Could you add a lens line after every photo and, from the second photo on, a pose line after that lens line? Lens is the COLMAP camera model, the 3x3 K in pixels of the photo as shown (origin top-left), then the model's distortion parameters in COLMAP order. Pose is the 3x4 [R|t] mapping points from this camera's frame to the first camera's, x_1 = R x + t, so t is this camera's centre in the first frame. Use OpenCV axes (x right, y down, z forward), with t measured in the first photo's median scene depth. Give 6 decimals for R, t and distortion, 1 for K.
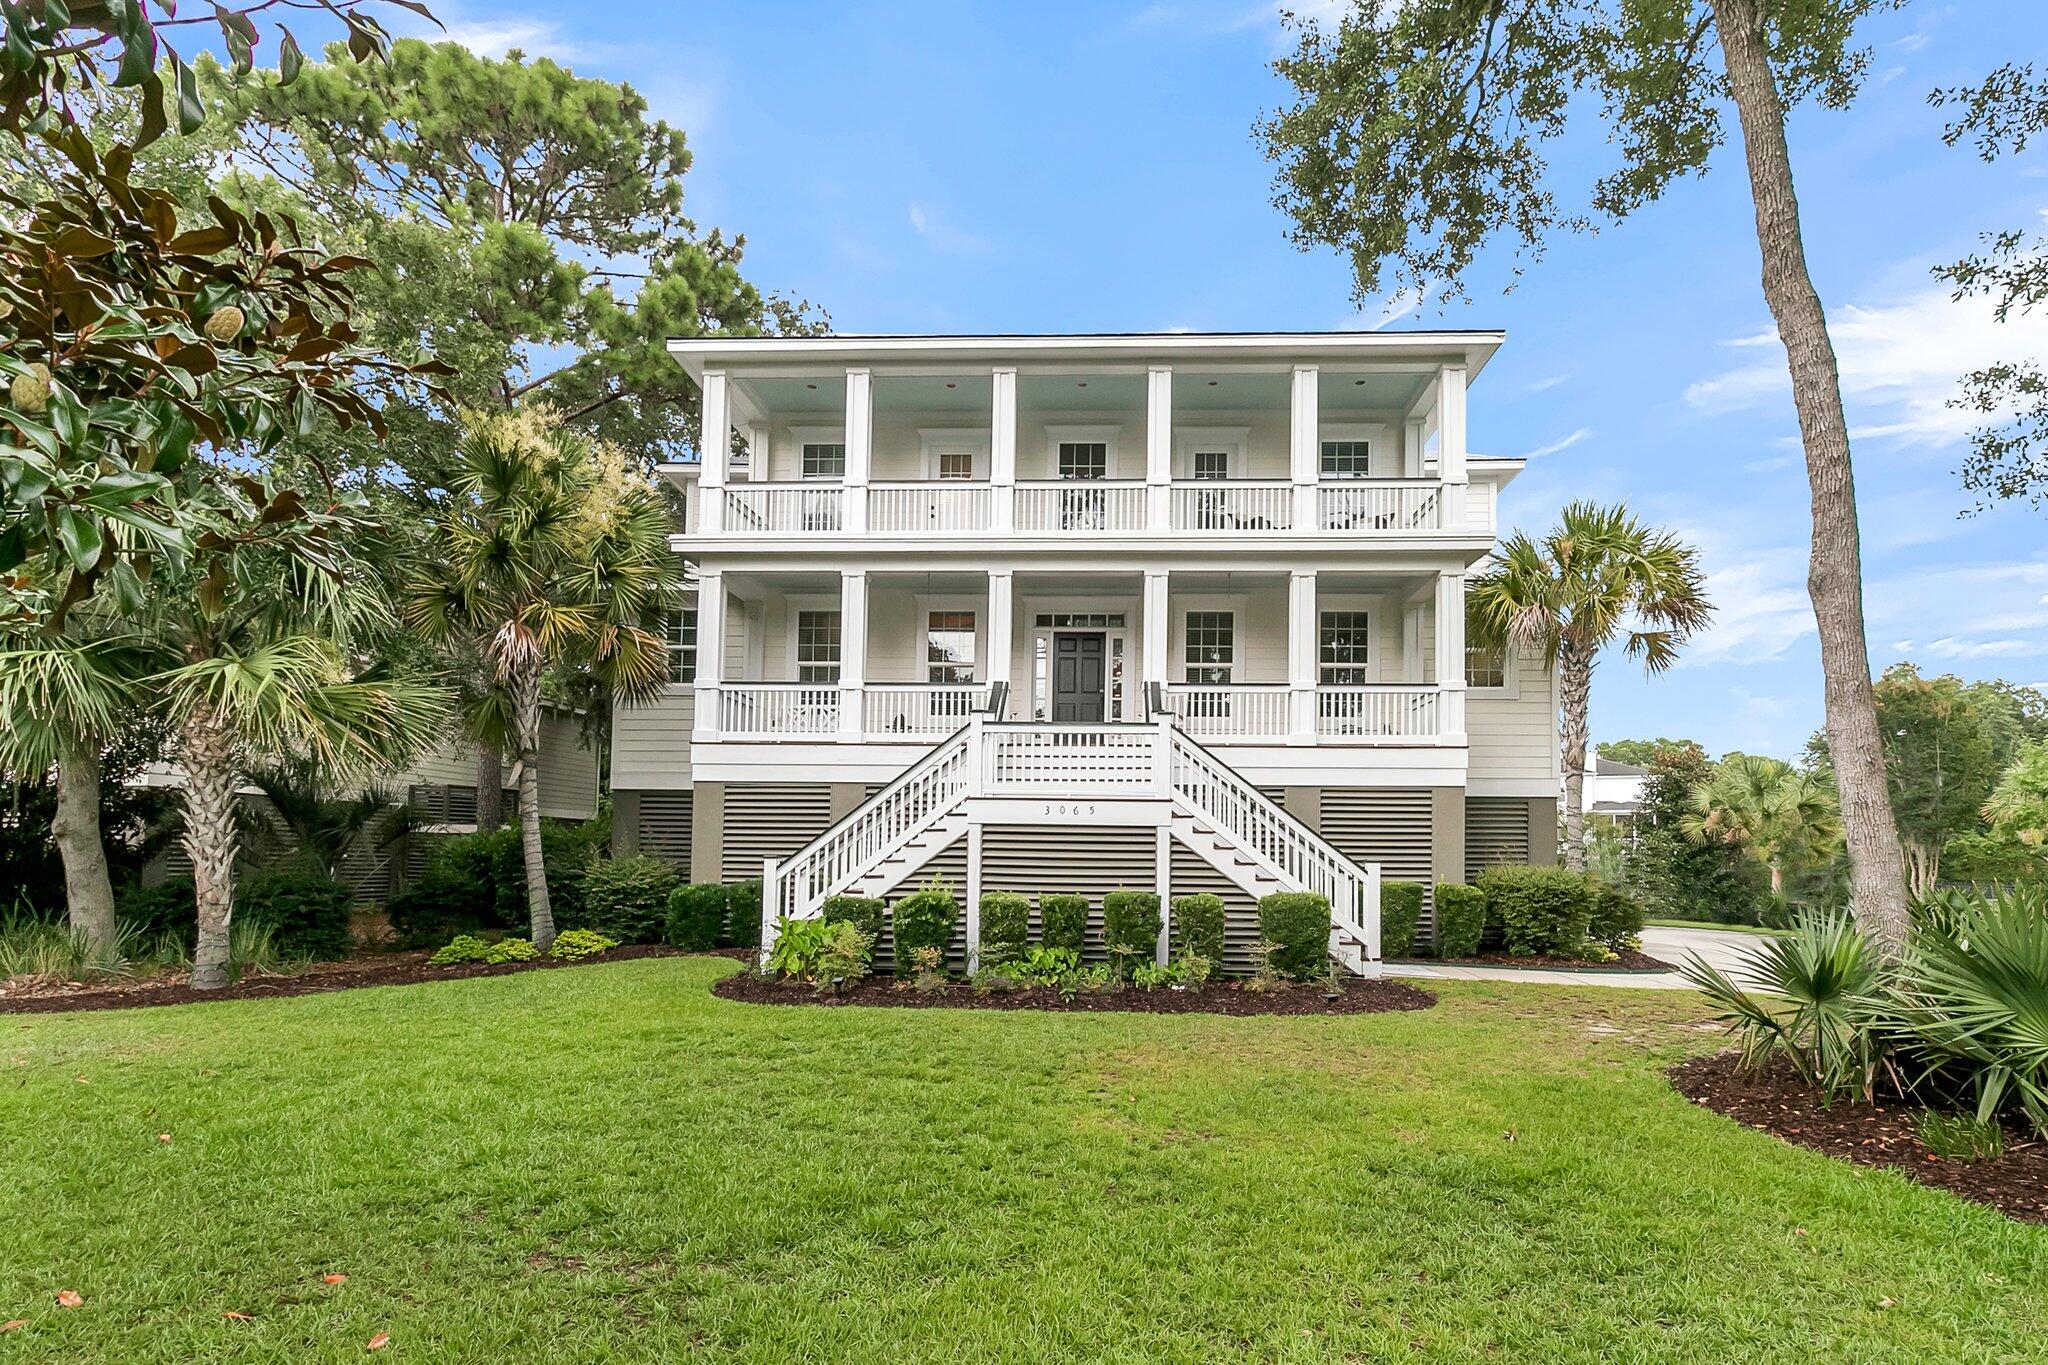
lens RADIAL K [[993.6, 0, 1072.3], [0, 993.6, 745.5], [0, 0, 1]] dist [0.022453, -0.000269]
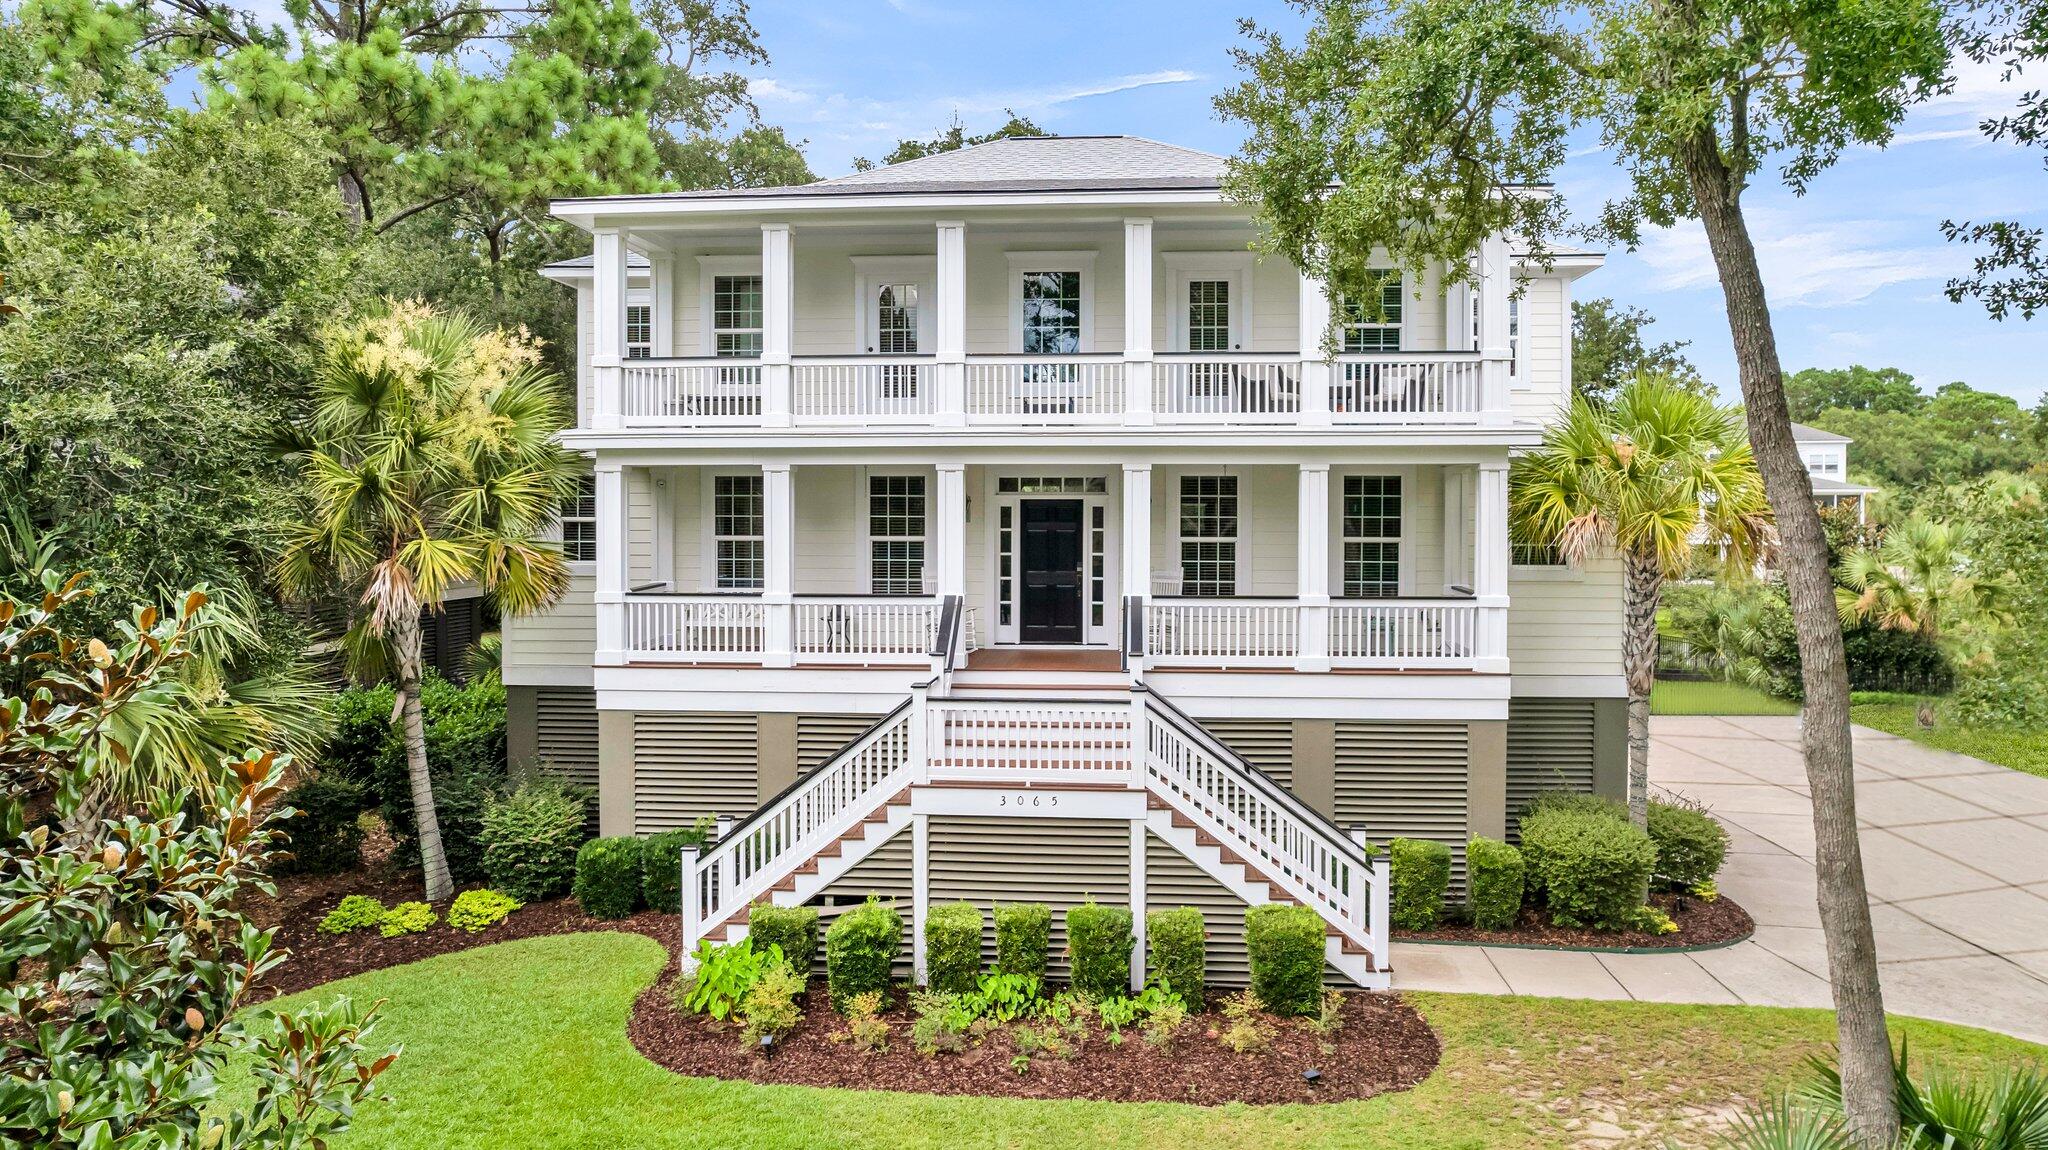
lens RADIAL K [[1253.6, 0, 1026.0], [0, 1253.6, 574.5], [0, 0, 1]] dist [-0.013973, 0.004927]
pose [[0.999356, -0.012409, -0.033659, 0.027679], [0.014697, 0.997537, 0.068590, -0.167614], [0.032725, -0.069041, 0.997077, -0.058350]]
